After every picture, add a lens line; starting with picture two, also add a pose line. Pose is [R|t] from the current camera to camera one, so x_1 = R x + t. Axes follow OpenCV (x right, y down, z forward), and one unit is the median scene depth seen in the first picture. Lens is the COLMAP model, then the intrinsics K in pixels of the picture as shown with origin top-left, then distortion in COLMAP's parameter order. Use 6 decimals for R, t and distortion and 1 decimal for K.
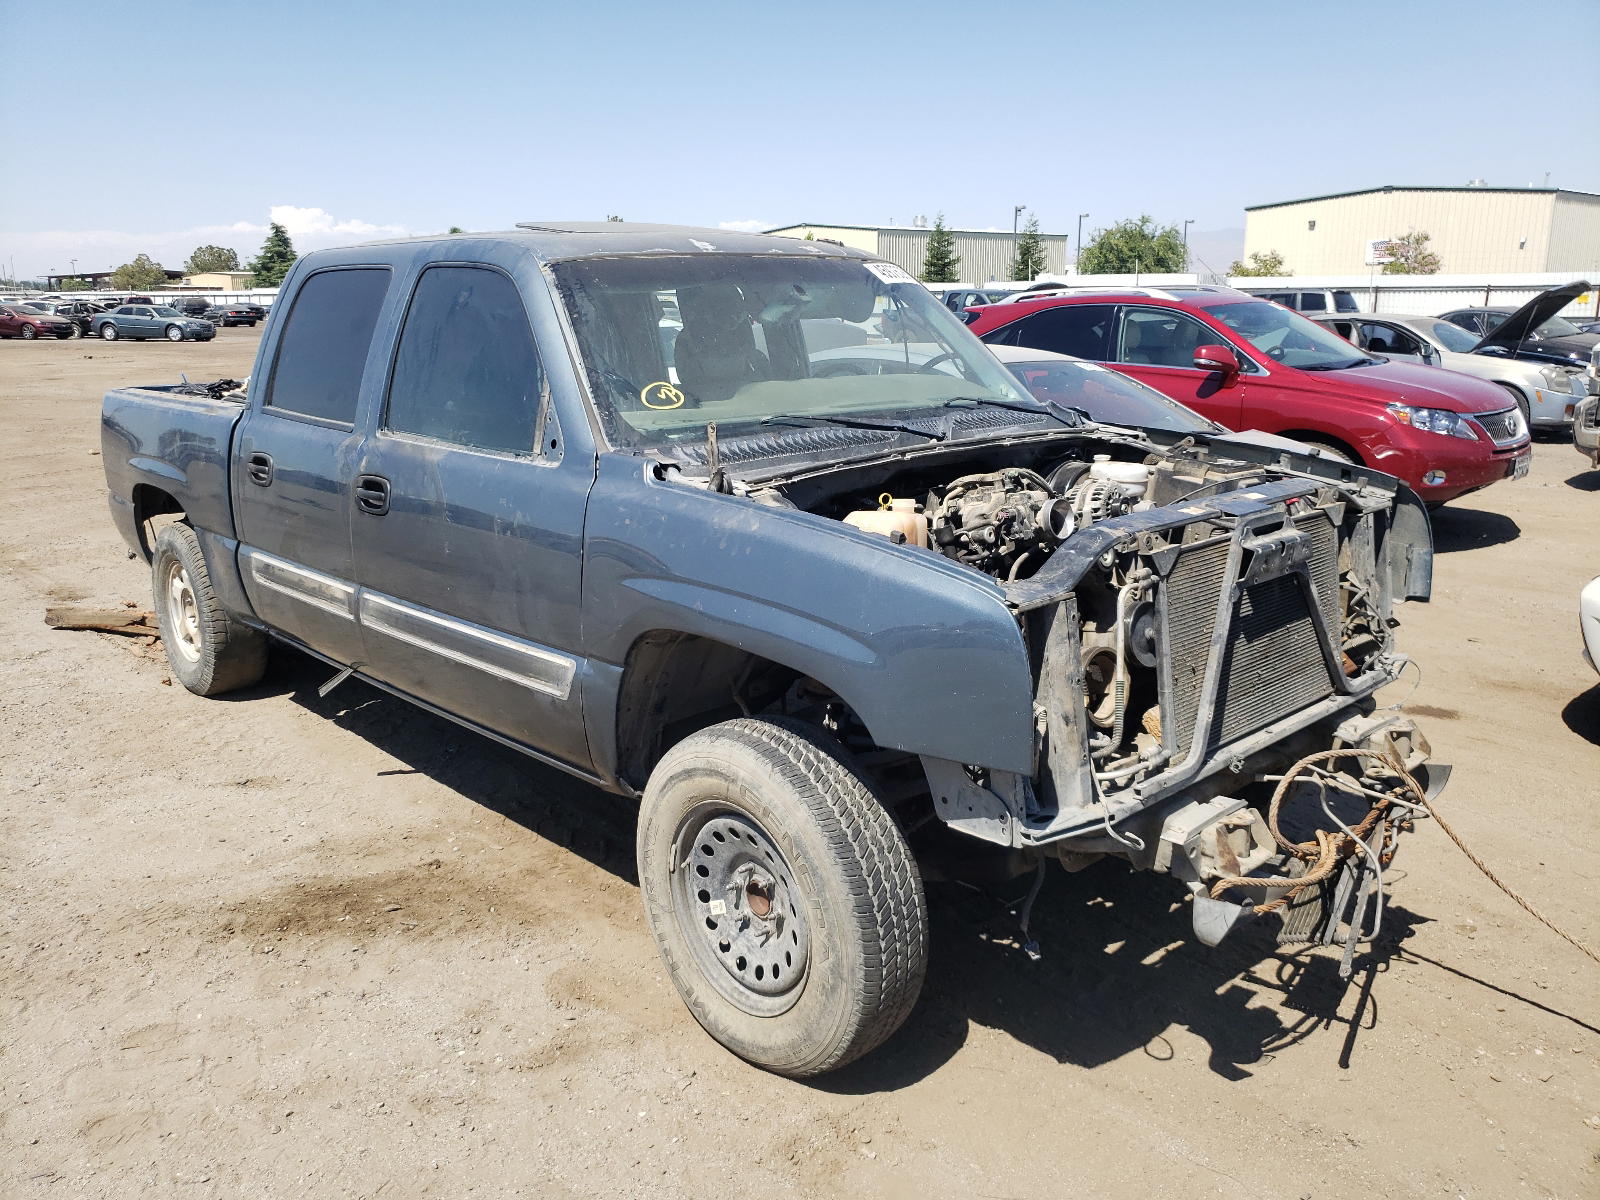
lens RADIAL K [[1277.4, 0, 805.4], [0, 1277.4, 602.0], [0, 0, 1]] dist [0.016026, 0.010412]
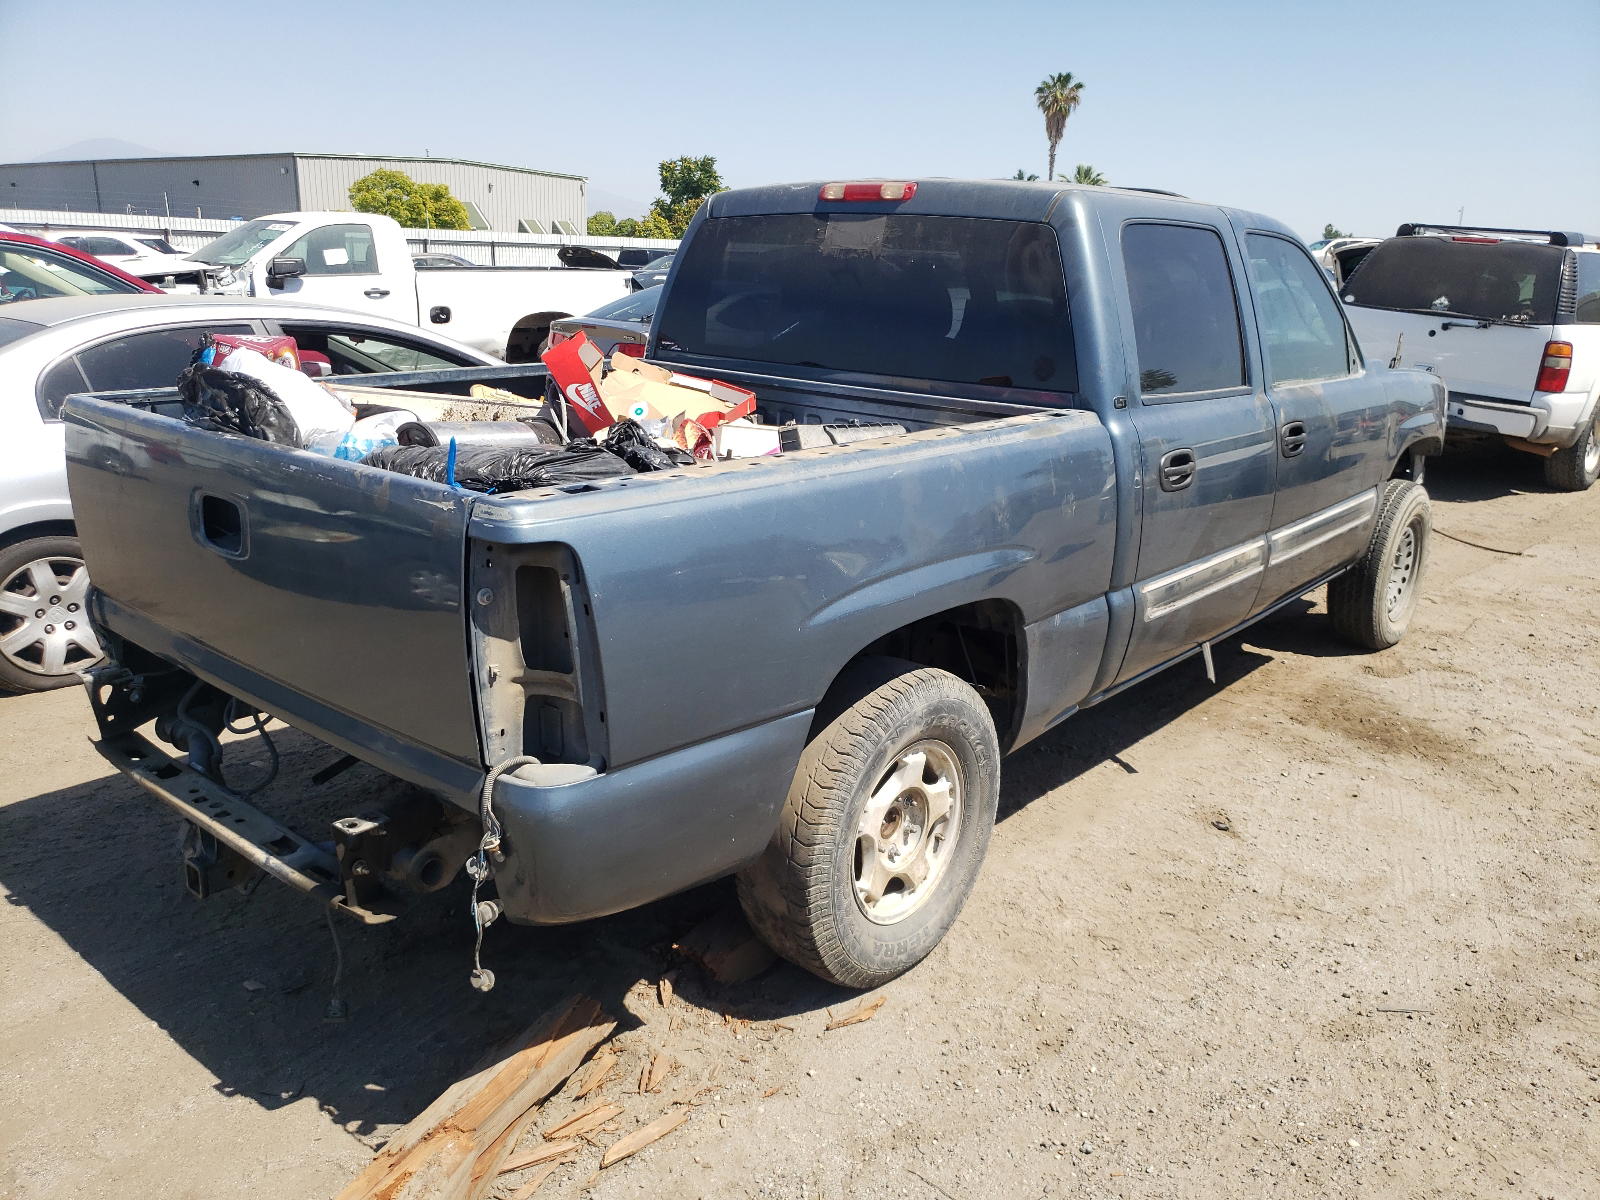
lens RADIAL K [[1239.9, 0, 800.0], [0, 1239.9, 600.0], [0, 0, 1]] dist [0.002541, 0.003567]
pose [[-0.106938, -0.268332, 0.957373, -1.324802], [0.200143, 0.937374, 0.285082, -0.337399], [-0.973913, 0.222097, -0.046536, 1.449676]]
